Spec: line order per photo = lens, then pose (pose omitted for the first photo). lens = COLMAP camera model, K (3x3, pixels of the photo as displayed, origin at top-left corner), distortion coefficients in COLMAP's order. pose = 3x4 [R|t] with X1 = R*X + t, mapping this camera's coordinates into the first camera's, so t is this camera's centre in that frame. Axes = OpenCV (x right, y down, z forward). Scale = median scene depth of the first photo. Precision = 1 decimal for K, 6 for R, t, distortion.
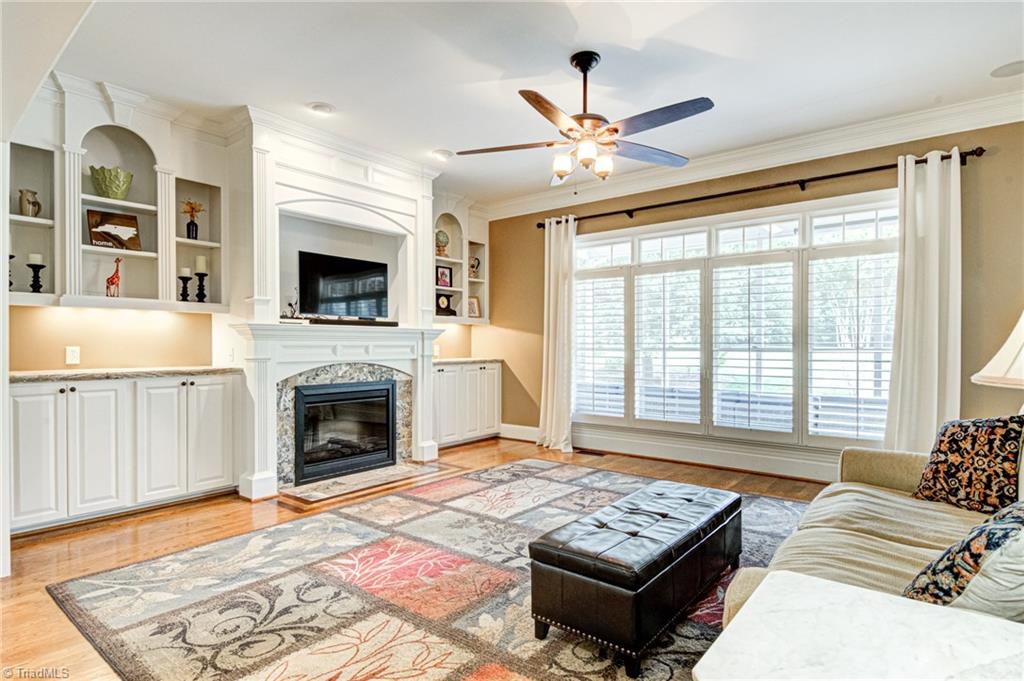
lens RADIAL K [[541.3, 0, 517.4], [0, 541.3, 349.3], [0, 0, 1]] dist [0.016417, -0.015407]
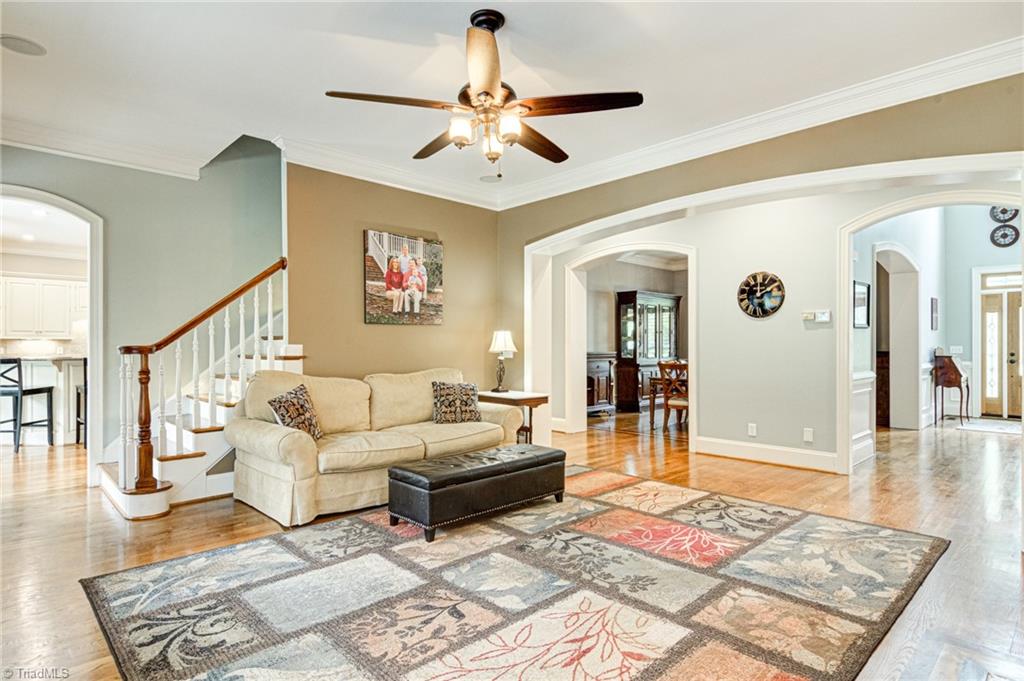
lens RADIAL K [[541.3, 0, 512.0], [0, 541.3, 342.7], [0, 0, 1]] dist [0.016417, -0.015407]
pose [[-0.990373, 0.001422, 0.138414, -0.028953], [0.001567, 0.999998, 0.000941, -0.013410], [-0.138412, 0.001149, -0.990374, 1.548310]]
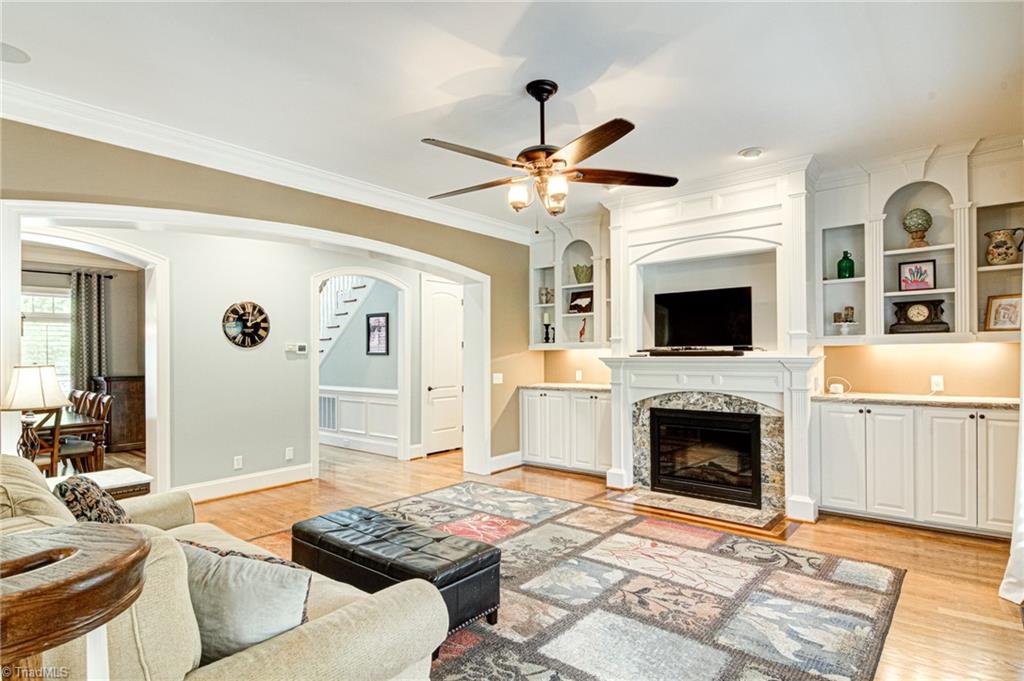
lens RADIAL K [[541.3, 0, 518.0], [0, 541.3, 348.7], [0, 0, 1]] dist [0.016417, -0.015407]
pose [[-0.023129, -0.008747, -0.999694, 0.892311], [0.001346, 0.999961, -0.008780, -0.058335], [0.999732, -0.001548, -0.023116, 0.814887]]
